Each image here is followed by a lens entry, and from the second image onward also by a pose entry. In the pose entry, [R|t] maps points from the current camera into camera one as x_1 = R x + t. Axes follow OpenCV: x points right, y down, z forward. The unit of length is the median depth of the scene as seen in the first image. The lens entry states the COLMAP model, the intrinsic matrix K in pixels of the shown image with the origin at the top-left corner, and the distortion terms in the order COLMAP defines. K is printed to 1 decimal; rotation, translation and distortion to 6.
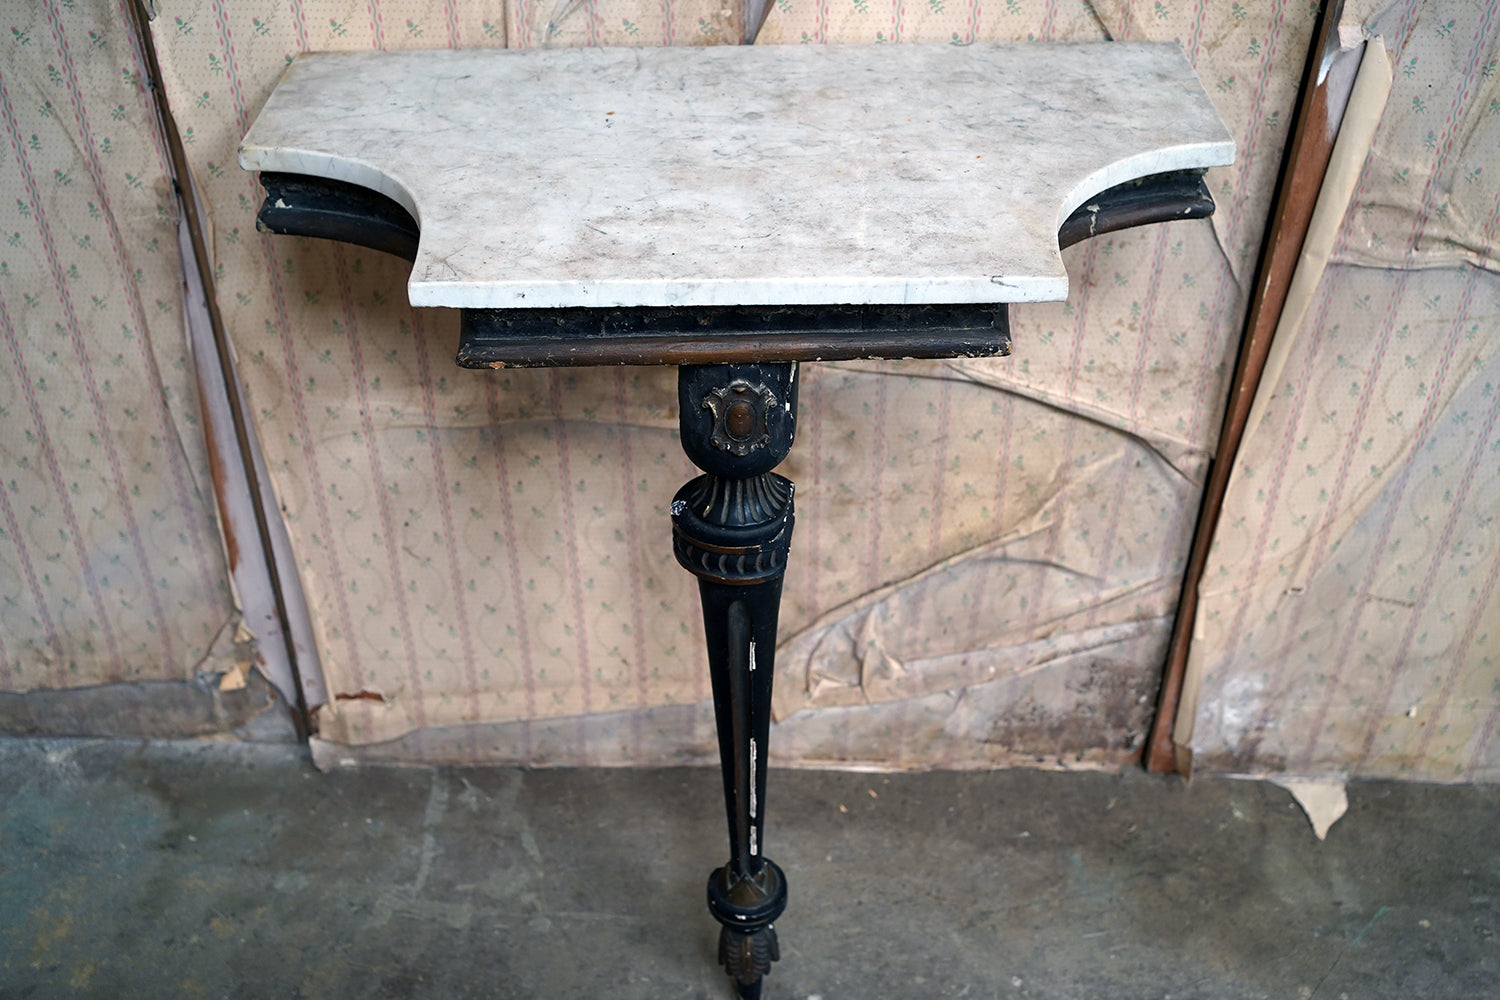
lens RADIAL K [[1512.5, 0, 752.0], [0, 1512.5, 489.6], [0, 0, 1]] dist [0.014661, 0.000000]
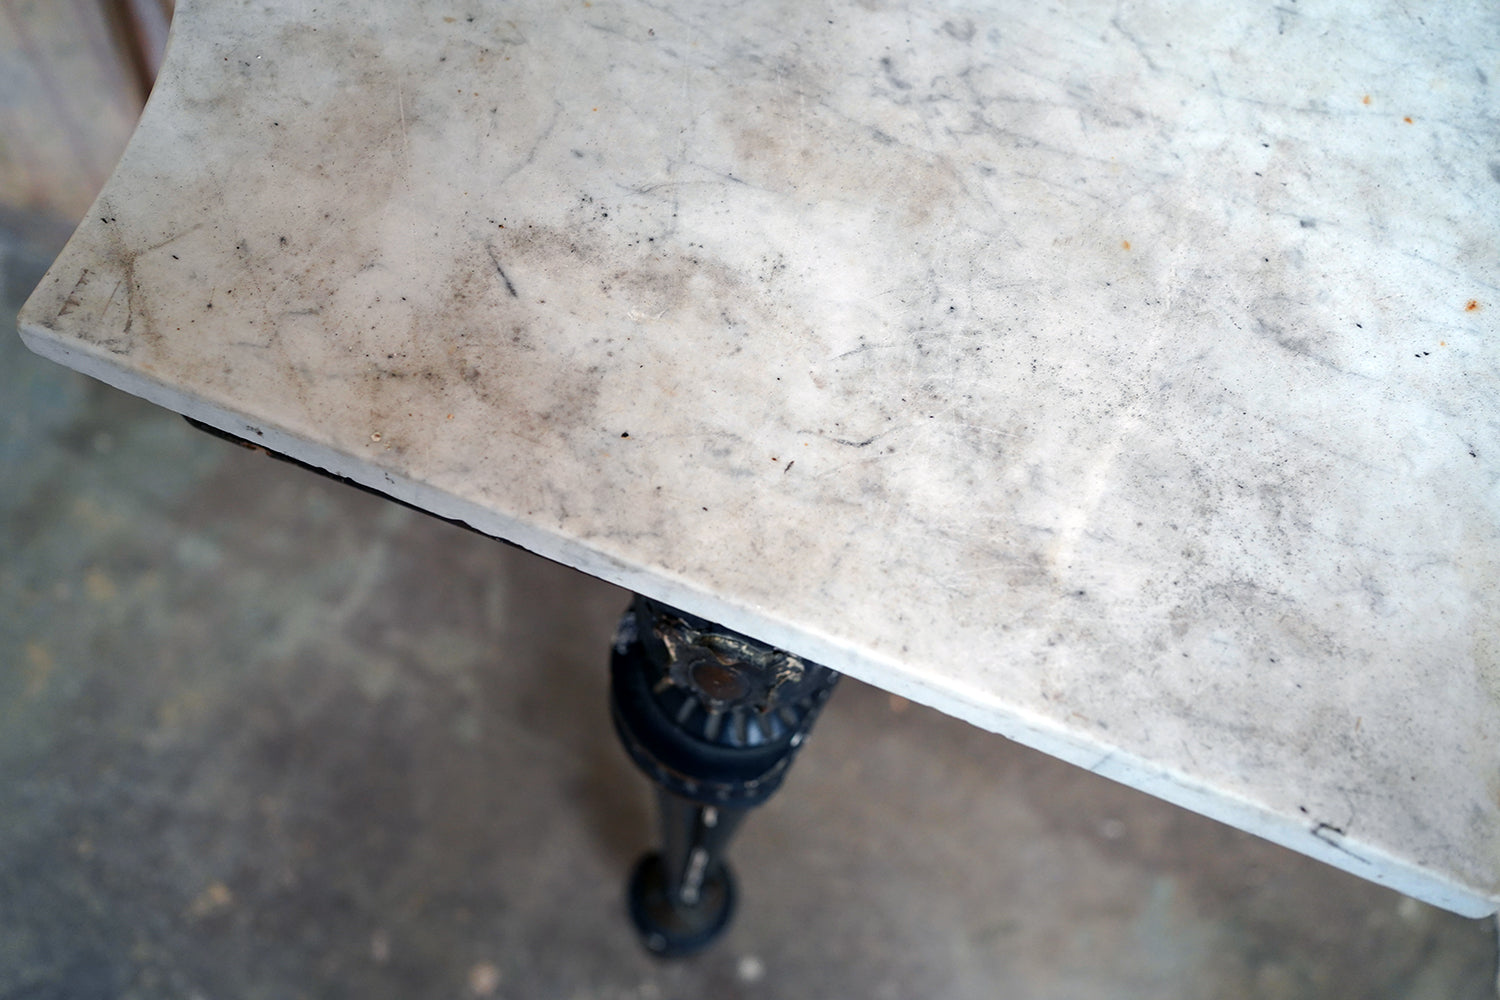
lens RADIAL K [[1512.5, 0, 740.5], [0, 1512.5, 495.1], [0, 0, 1]] dist [0.014661, 0.000000]
pose [[0.930813, 0.356954, -0.078557, 0.010889], [-0.283794, 0.841293, 0.460095, -0.222906], [0.230322, -0.405968, 0.884388, 0.407770]]
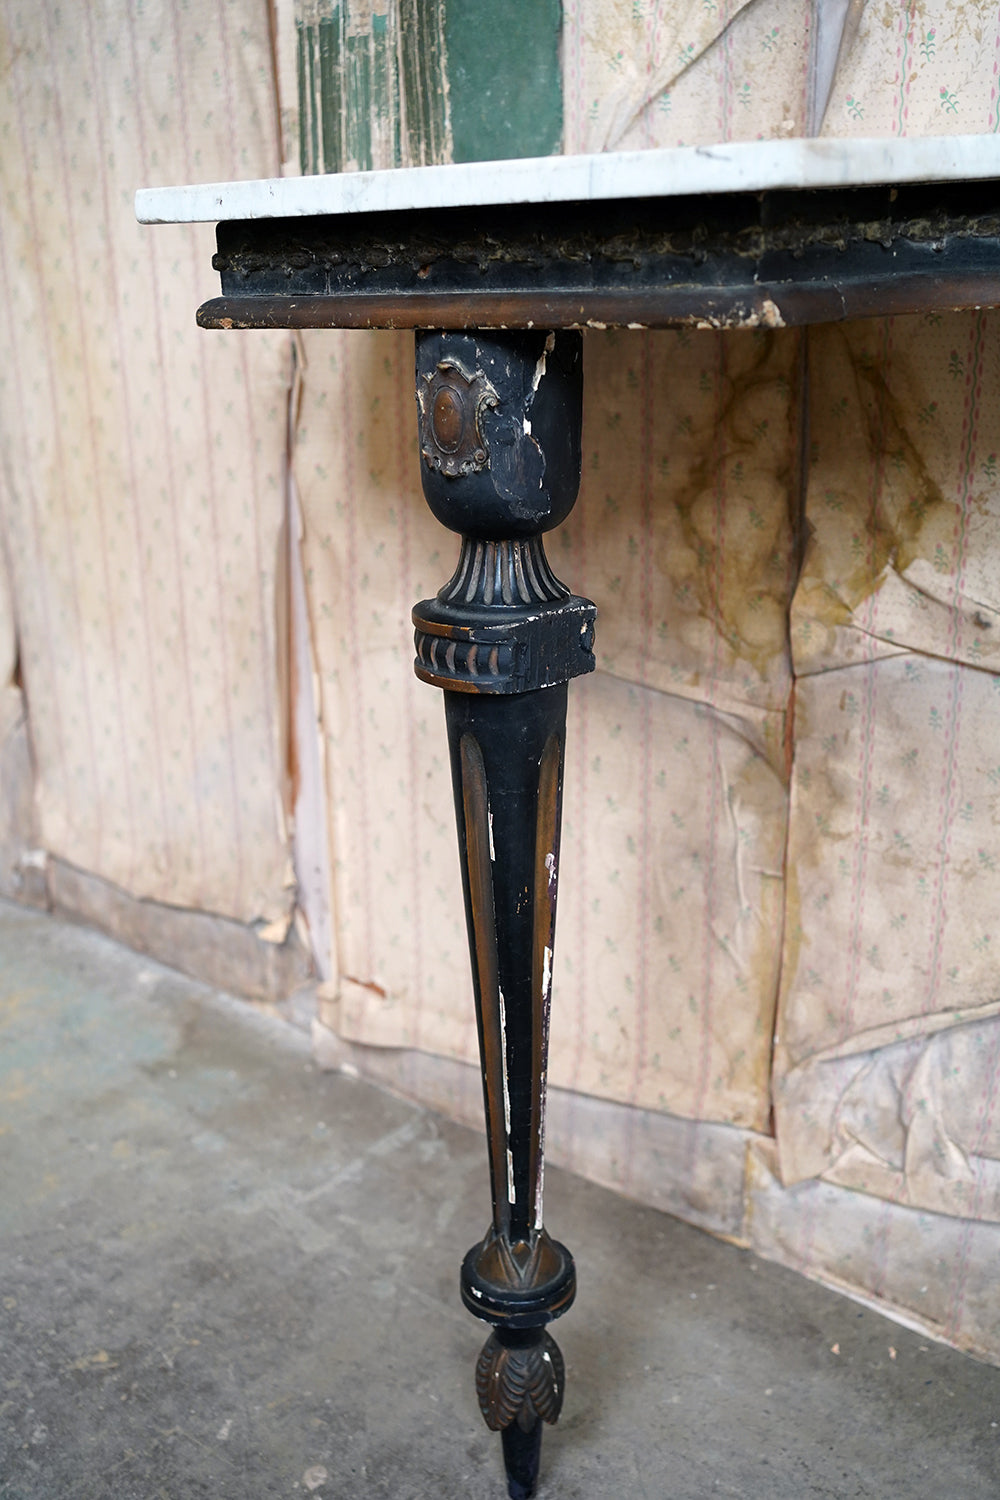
lens RADIAL K [[1512.5, 0, 502.5], [0, 1512.5, 745.4], [0, 0, 1]] dist [0.014661, 0.000000]
pose [[0.784829, 0.184191, -0.591707, 0.333876], [-0.352398, 0.918055, -0.181635, 0.156931], [0.509764, 0.351069, 0.785424, 0.333440]]
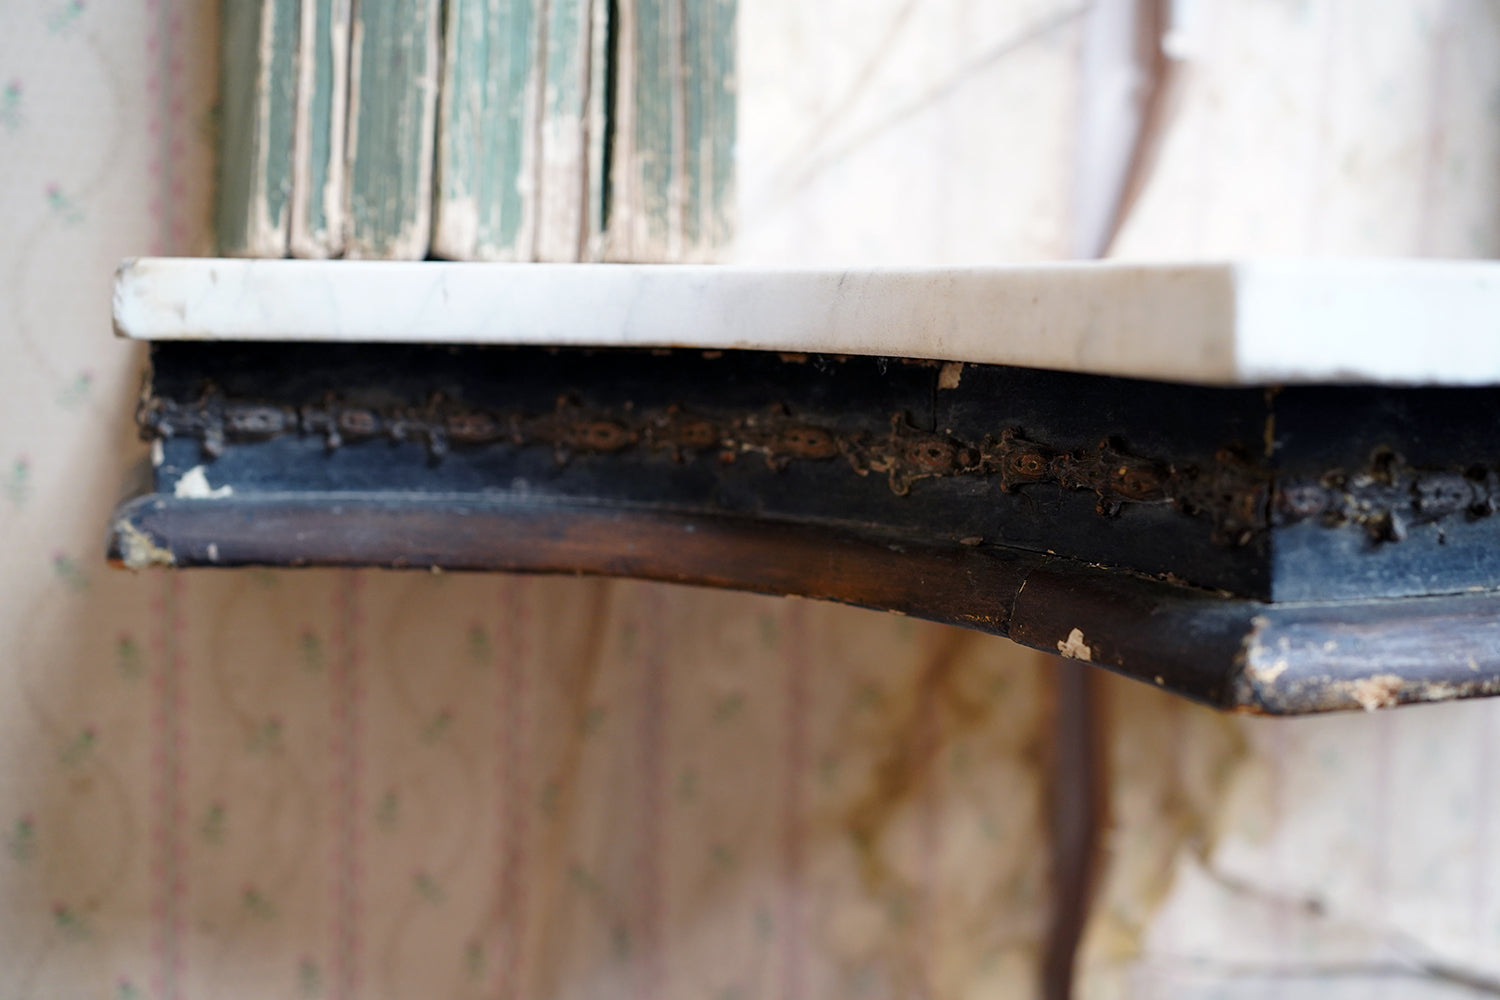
lens RADIAL K [[1512.5, 0, 756.7], [0, 1512.5, 502.7], [0, 0, 1]] dist [0.014661, 0.000000]
pose [[0.940155, -0.011717, 0.340544, -0.239101], [0.180985, 0.863951, -0.469928, -0.004873], [-0.288708, 0.503439, 0.814369, 0.538325]]
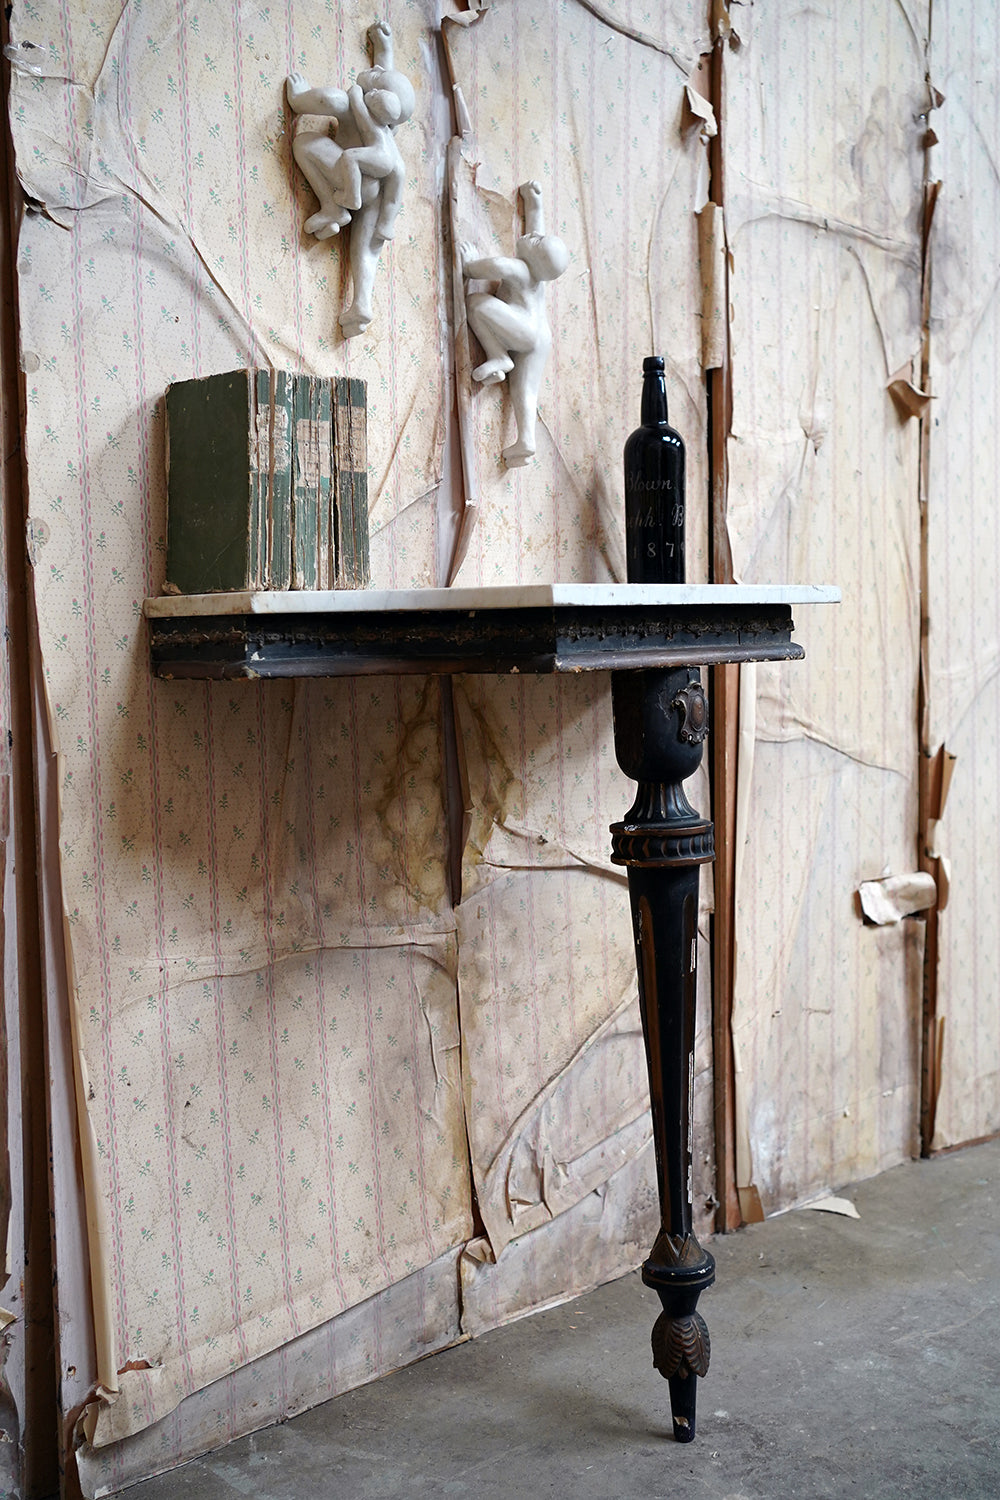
lens RADIAL K [[1512.5, 0, 505.6], [0, 1512.5, 753.7], [0, 0, 1]] dist [0.014661, 0.000000]
pose [[0.727794, -0.057438, 0.683386, -0.743948], [0.426620, 0.818122, -0.385580, 0.304628], [-0.536946, 0.572169, 0.619928, 0.179045]]
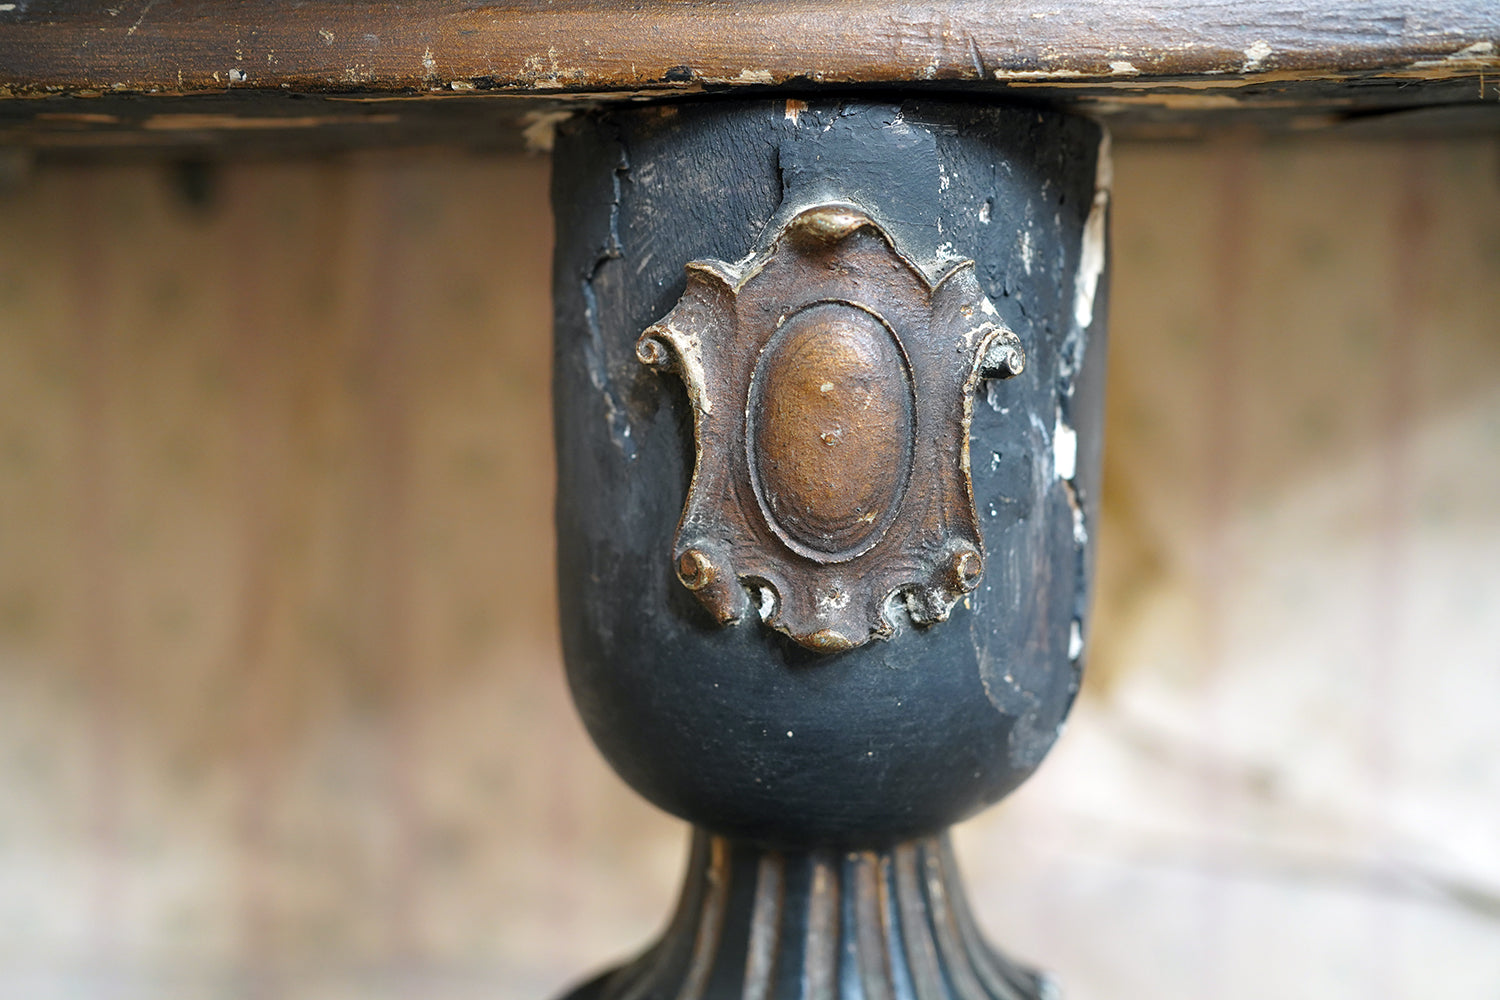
lens RADIAL K [[1512.5, 0, 761.8], [0, 1512.5, 478.0], [0, 0, 1]] dist [0.014661, 0.000000]
pose [[0.996114, 0.018590, -0.086091, 0.000194], [-0.058585, 0.869723, -0.490050, 0.036656], [0.065766, 0.493189, 0.867432, 0.576668]]
